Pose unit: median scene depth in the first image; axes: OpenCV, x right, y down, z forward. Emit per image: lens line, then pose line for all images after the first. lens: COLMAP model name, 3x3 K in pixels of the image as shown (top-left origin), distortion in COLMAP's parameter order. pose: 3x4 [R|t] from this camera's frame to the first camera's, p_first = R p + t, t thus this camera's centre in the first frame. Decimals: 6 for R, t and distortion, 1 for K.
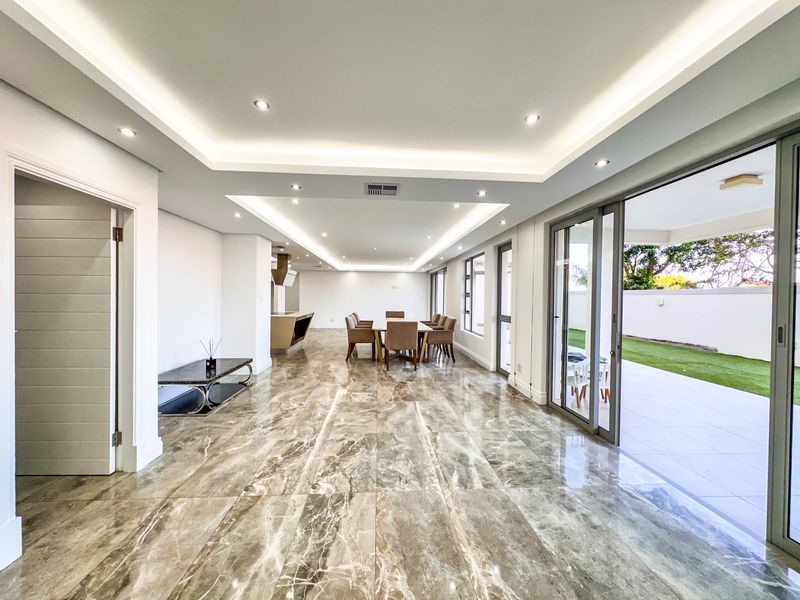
lens RADIAL K [[321.5, 0, 399.1], [0, 321.5, 298.6], [0, 0, 1]] dist [-0.003899, 0.000526]
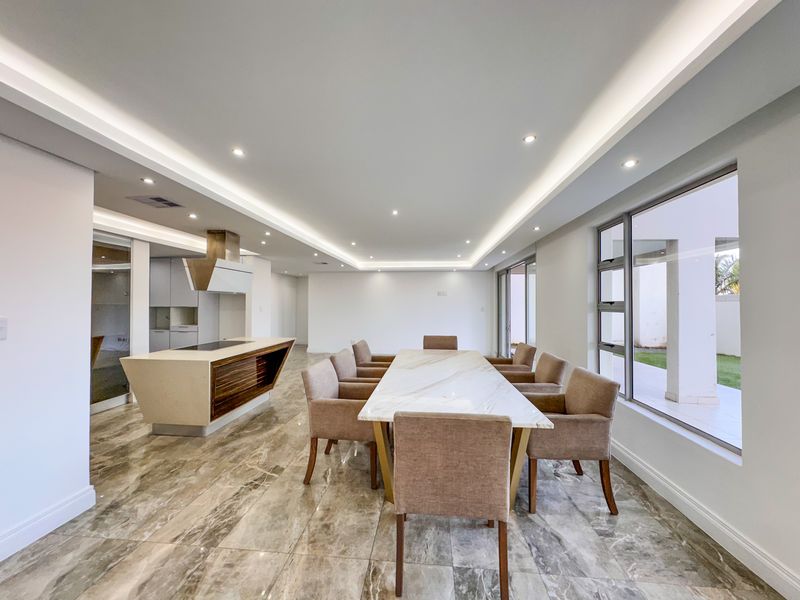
lens RADIAL K [[321.5, 0, 401.4], [0, 321.5, 299.9], [0, 0, 1]] dist [-0.003899, 0.000526]
pose [[0.988434, -0.013536, -0.151049, 0.006336], [0.010241, 0.999693, -0.022572, -0.011352], [0.151308, 0.020764, 0.988269, 0.455161]]
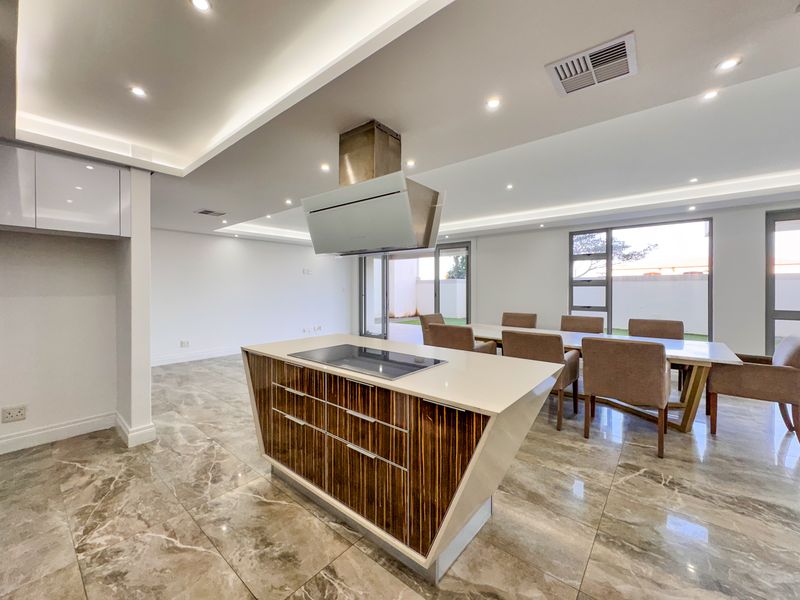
lens RADIAL K [[321.5, 0, 400.1], [0, 321.5, 297.8], [0, 0, 1]] dist [-0.003899, 0.000526]
pose [[0.685122, -0.034928, 0.727591, -0.443713], [0.016812, 0.999342, 0.032143, -0.007040], [-0.728235, -0.009790, 0.685258, 0.686926]]
